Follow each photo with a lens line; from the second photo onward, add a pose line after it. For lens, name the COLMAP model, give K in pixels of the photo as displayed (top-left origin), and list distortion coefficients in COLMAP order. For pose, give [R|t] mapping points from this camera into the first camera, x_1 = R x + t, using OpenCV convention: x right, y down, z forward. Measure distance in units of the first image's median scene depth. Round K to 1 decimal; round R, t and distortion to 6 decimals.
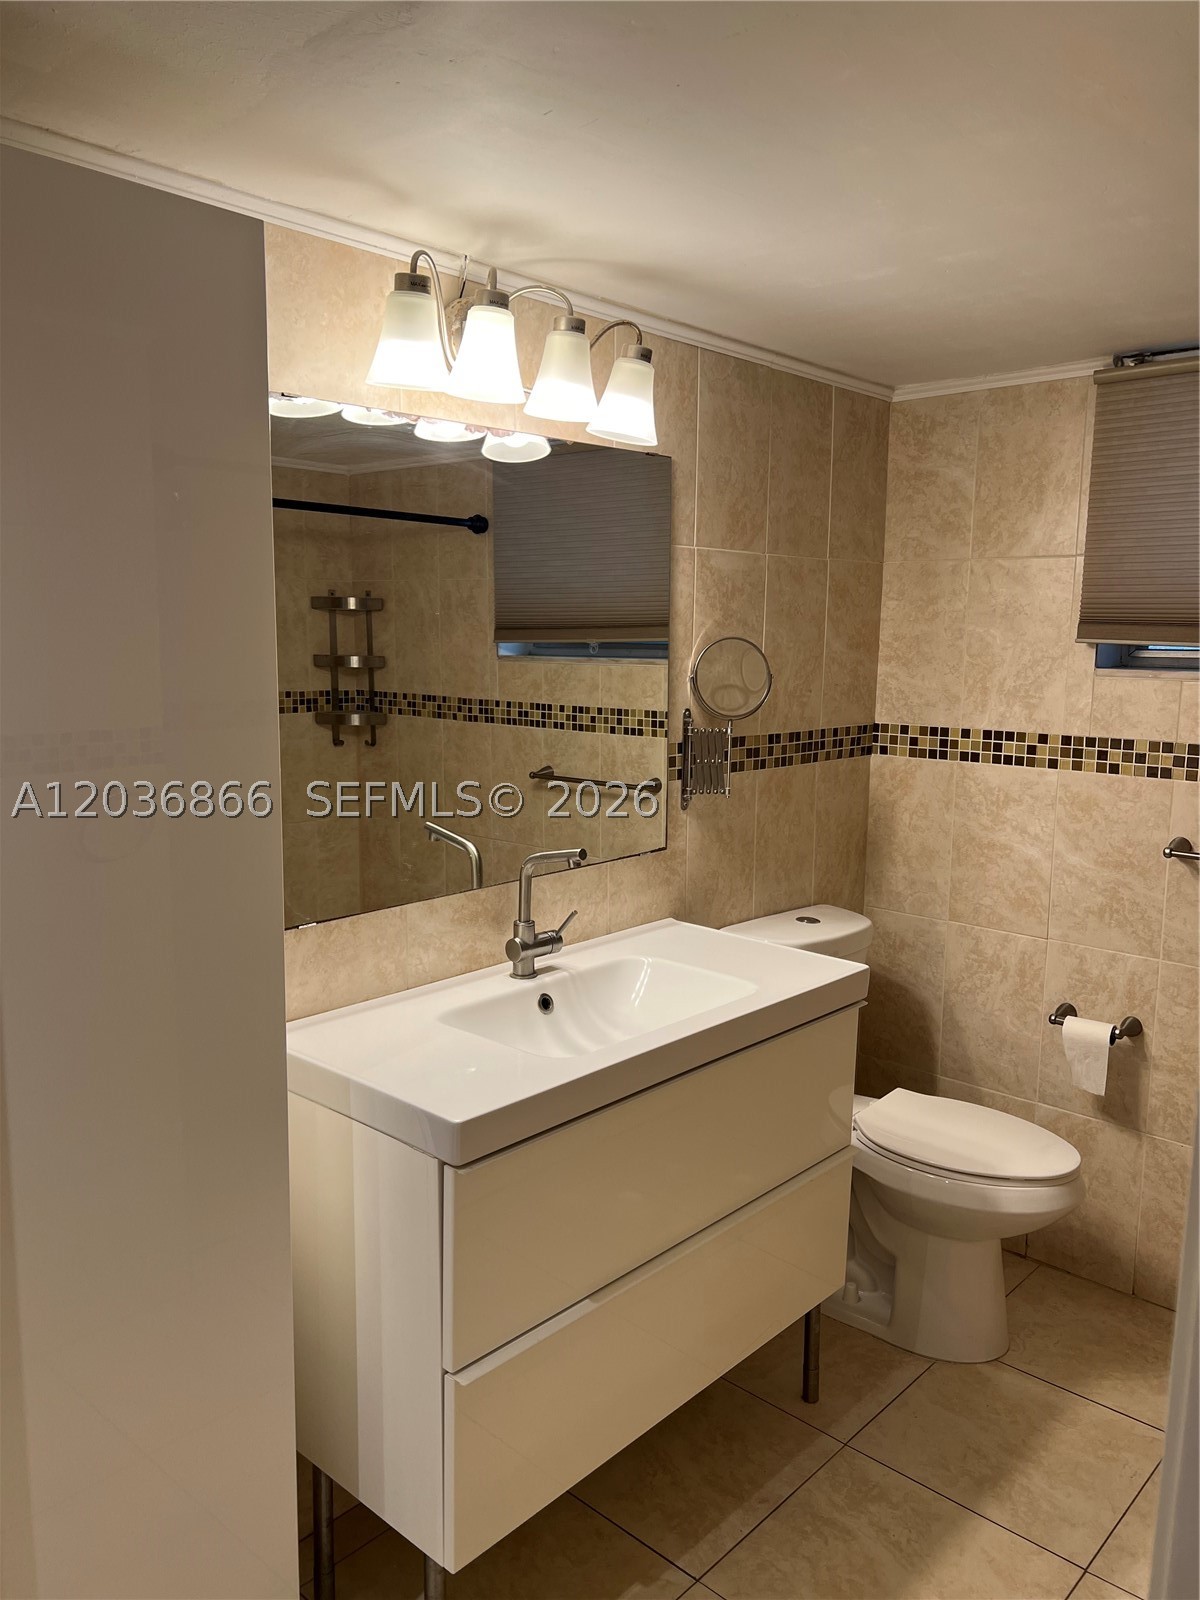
lens RADIAL K [[1213.1, 0, 598.1], [0, 1213.1, 811.7], [0, 0, 1]] dist [0.072161, -0.082555]
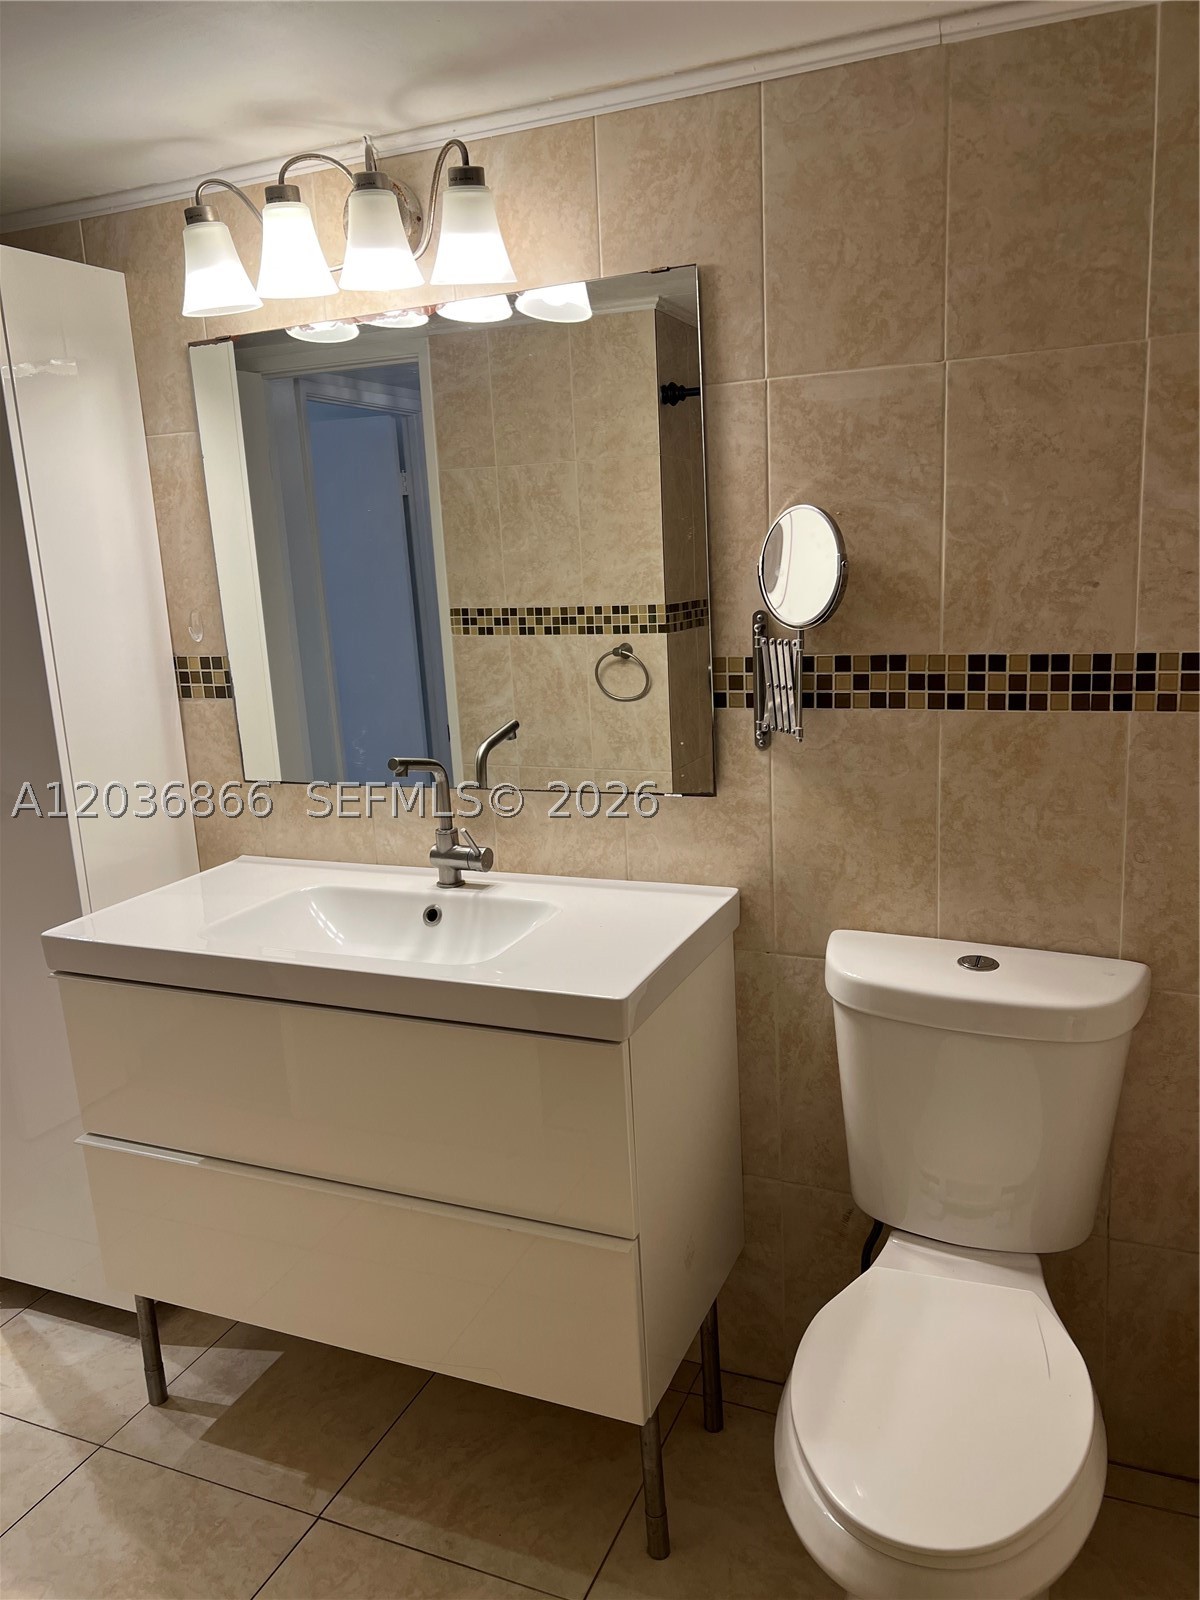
lens RADIAL K [[1213.1, 0, 602.7], [0, 1213.1, 803.8], [0, 0, 1]] dist [0.072161, -0.082555]
pose [[0.324960, 0.162806, -0.931609, 0.743328], [-0.096124, 0.985655, 0.138722, -0.062929], [0.940830, 0.044471, 0.335948, 0.675544]]
